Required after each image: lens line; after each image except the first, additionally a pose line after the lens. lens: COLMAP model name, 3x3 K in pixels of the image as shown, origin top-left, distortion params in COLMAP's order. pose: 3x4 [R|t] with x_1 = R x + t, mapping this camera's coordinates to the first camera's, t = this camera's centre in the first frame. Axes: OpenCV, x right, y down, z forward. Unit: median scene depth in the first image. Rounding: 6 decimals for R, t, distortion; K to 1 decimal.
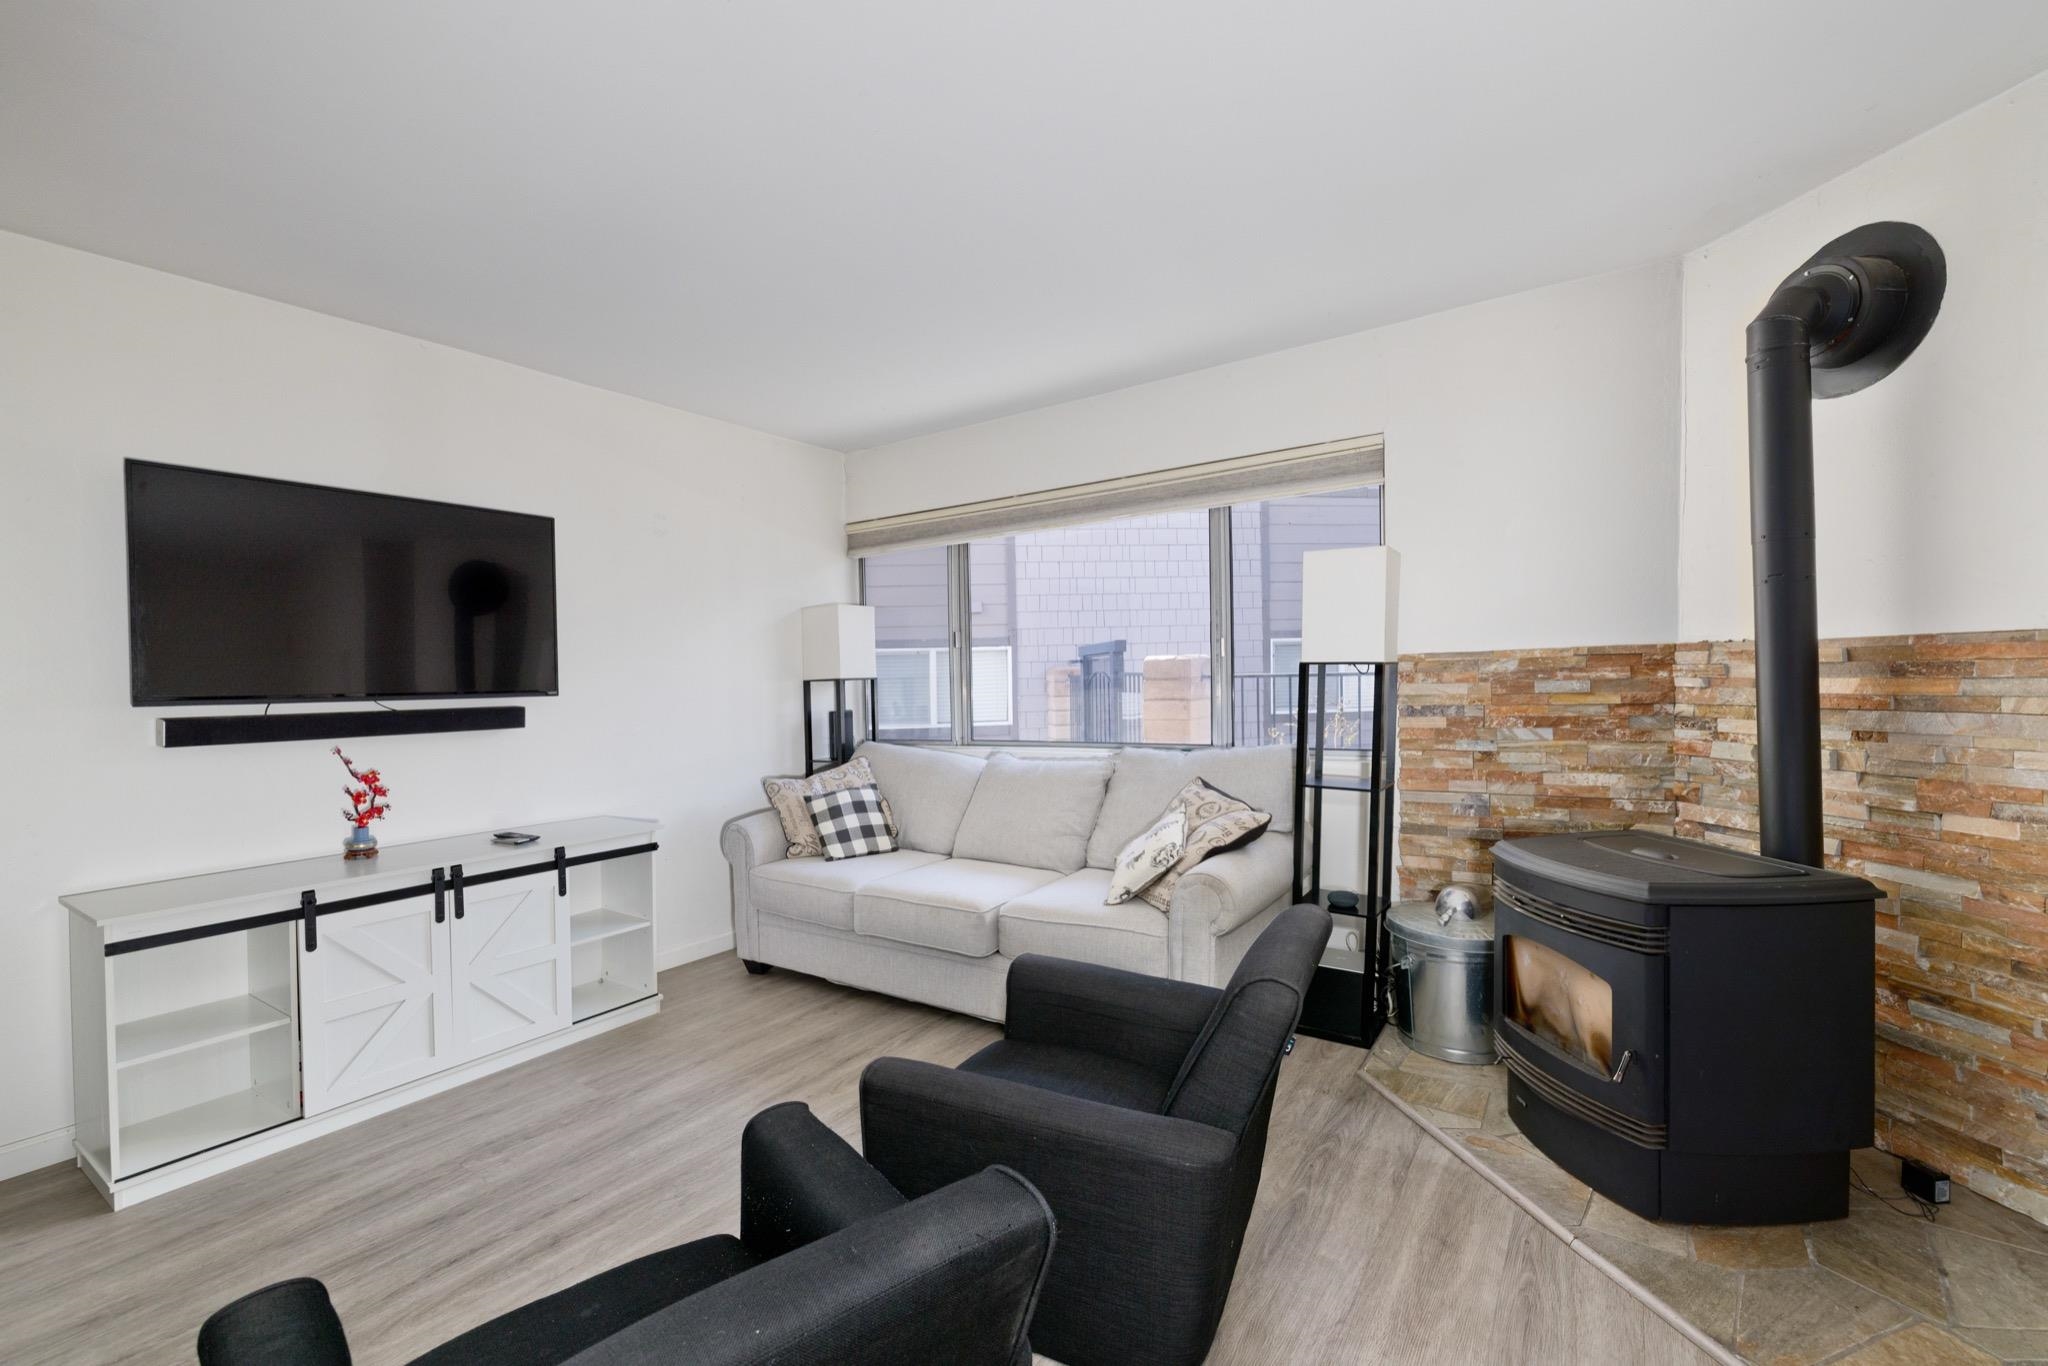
lens RADIAL K [[890.8, 0, 1013.5], [0, 890.8, 705.8], [0, 0, 1]] dist [-0.000203, 0.000142]
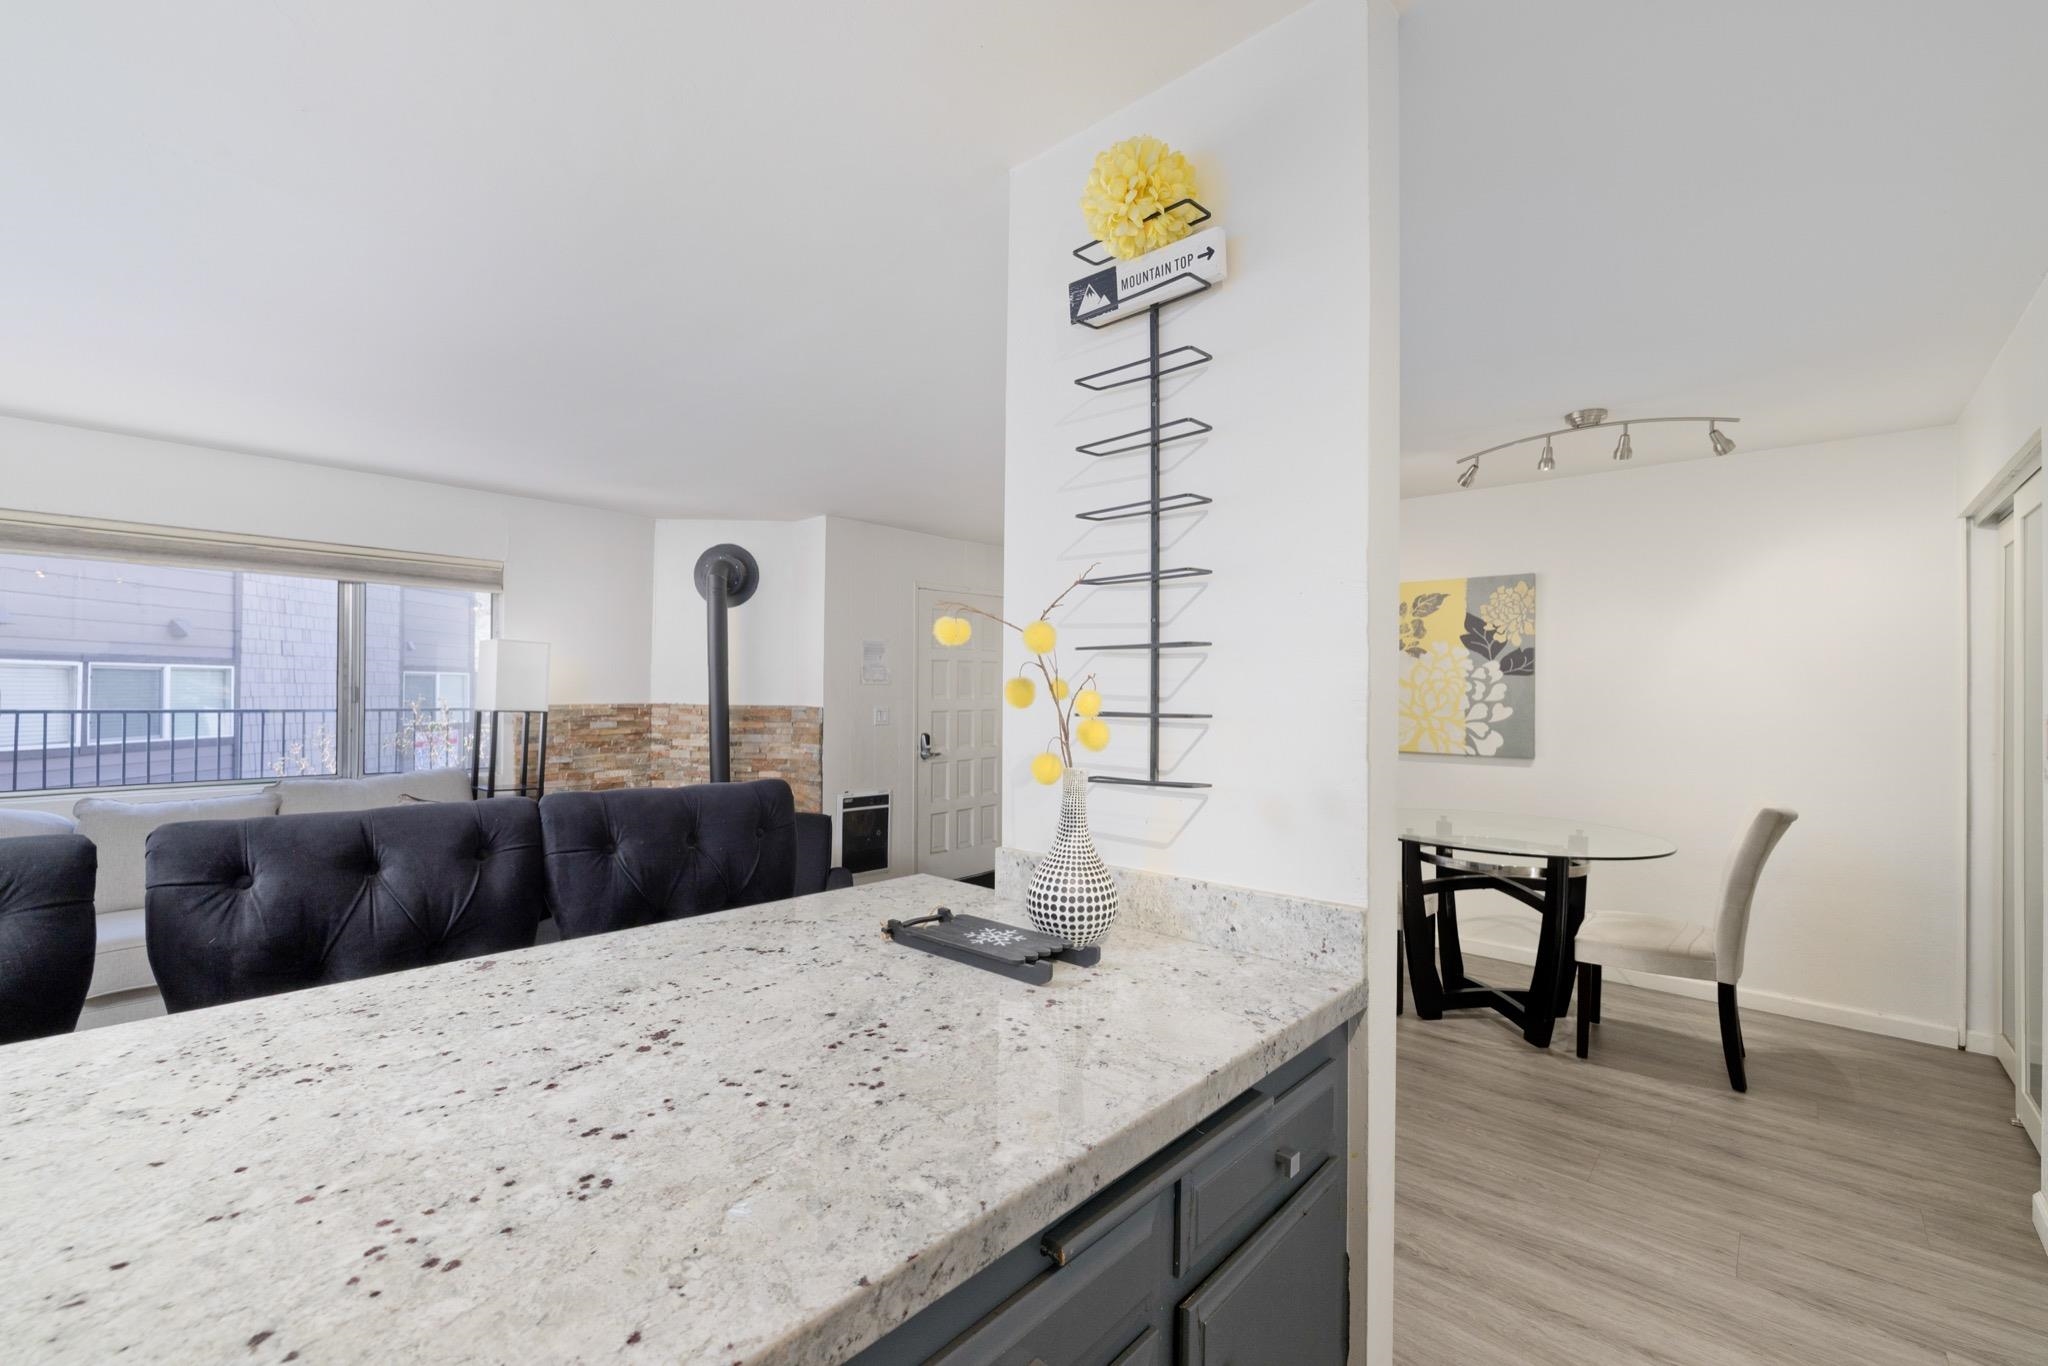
lens RADIAL K [[895.9, 0, 989.1], [0, 895.9, 685.7], [0, 0, 1]] dist [-0.000928, -0.000142]
pose [[0.155996, 0.030787, 0.987278, -1.232168], [0.020140, 0.999207, -0.034341, -0.025378], [-0.987552, 0.025241, 0.155252, -0.112463]]
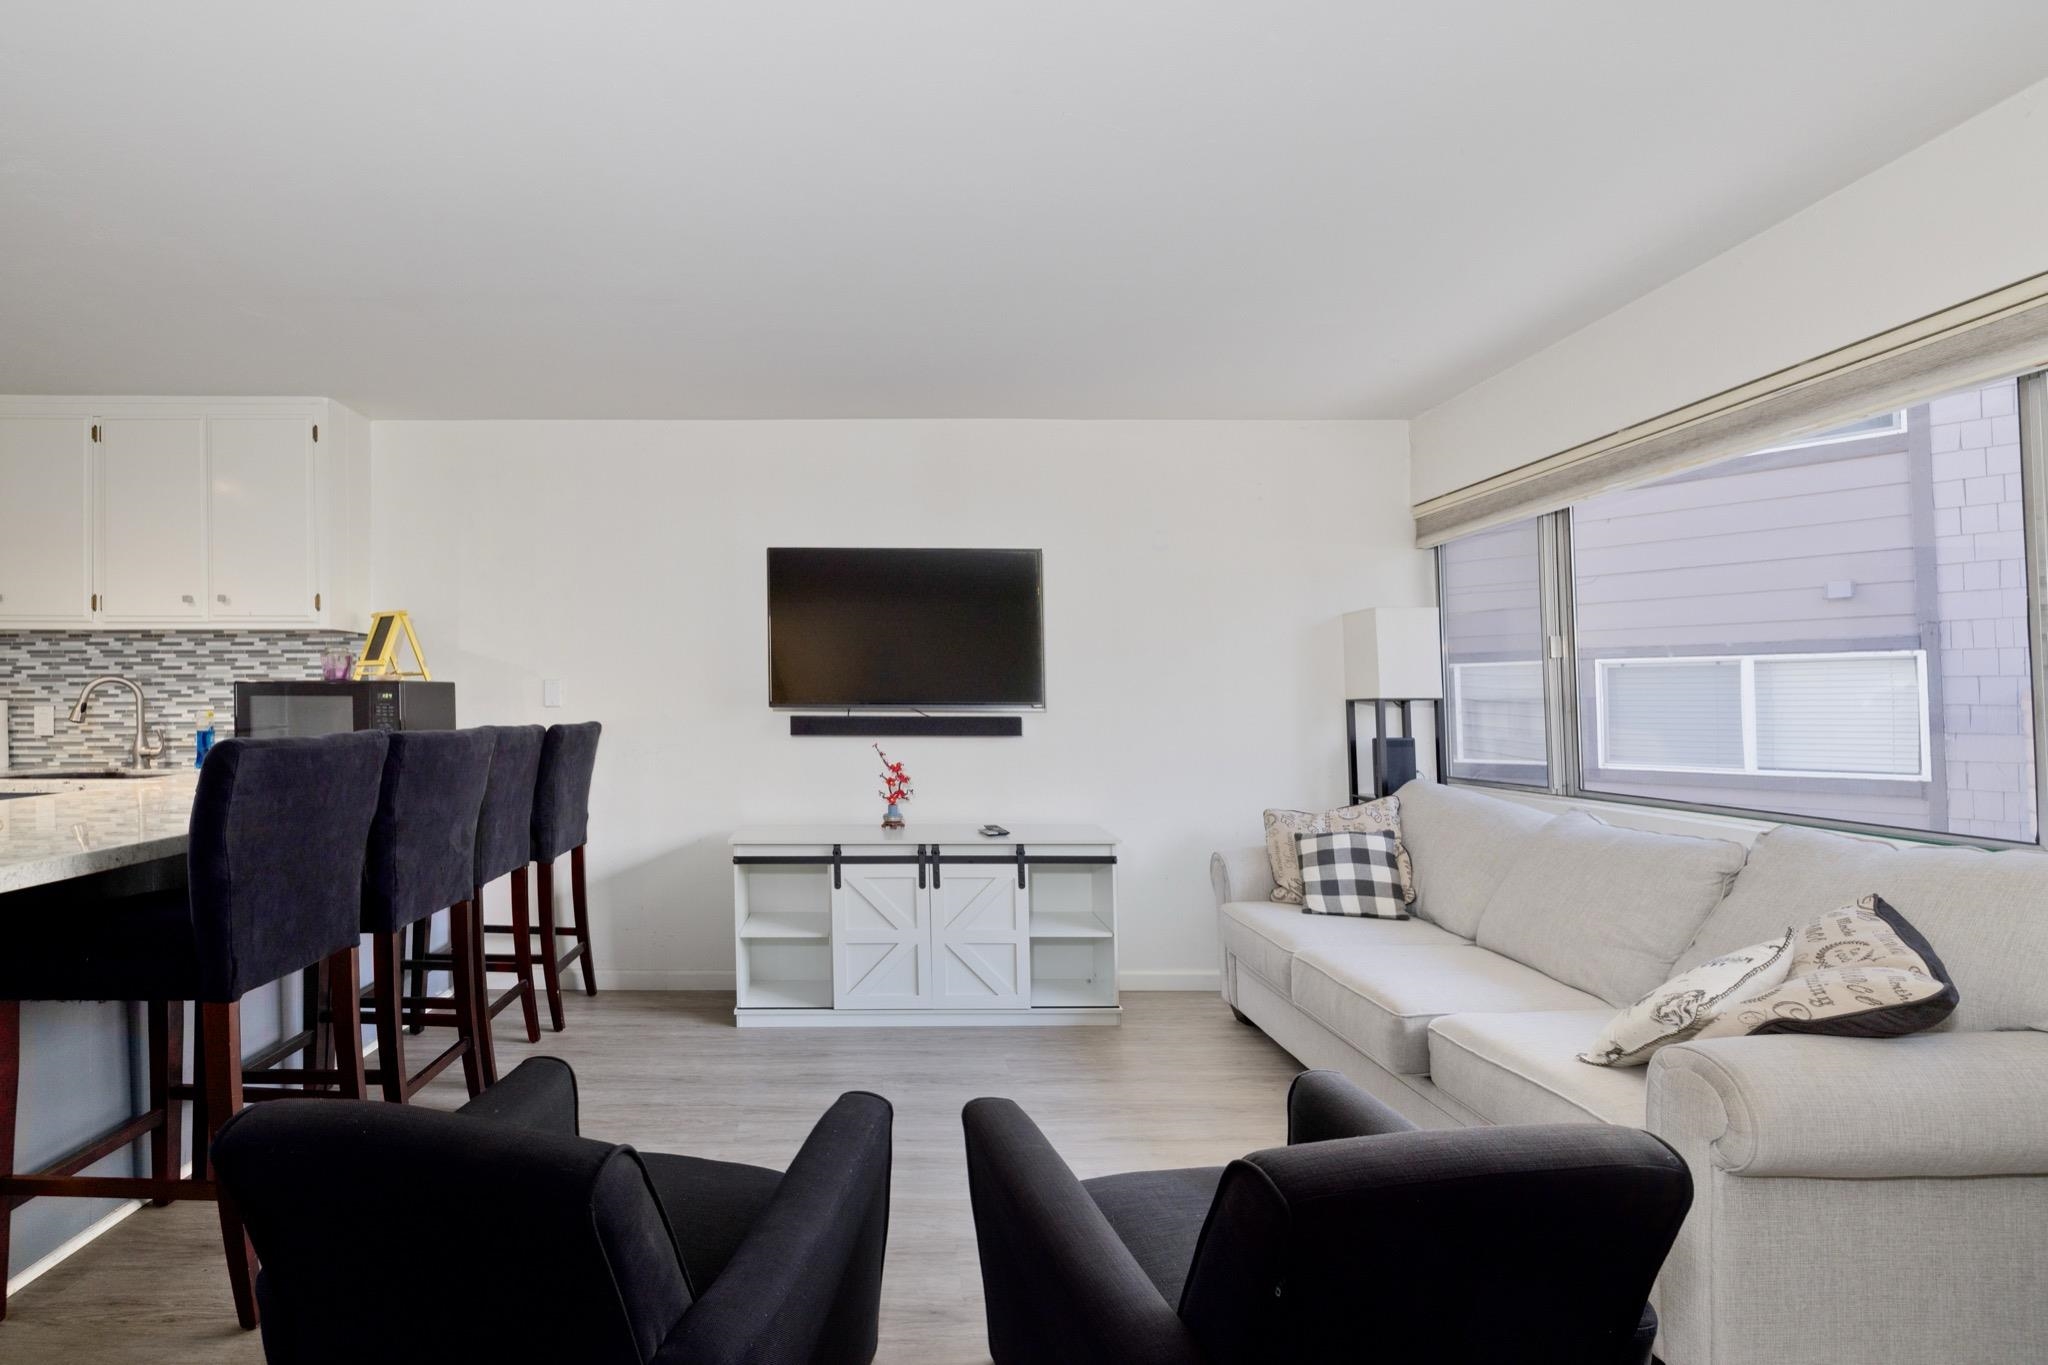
lens RADIAL K [[920.7, 0, 877.3], [0, 920.7, 715.8], [0, 0, 1]] dist [0.000951, 0.000568]
pose [[0.563107, 0.033269, -0.825714, 0.363314], [-0.038452, 0.999162, 0.014035, -0.012823], [0.825489, 0.023847, 0.563914, 0.212288]]
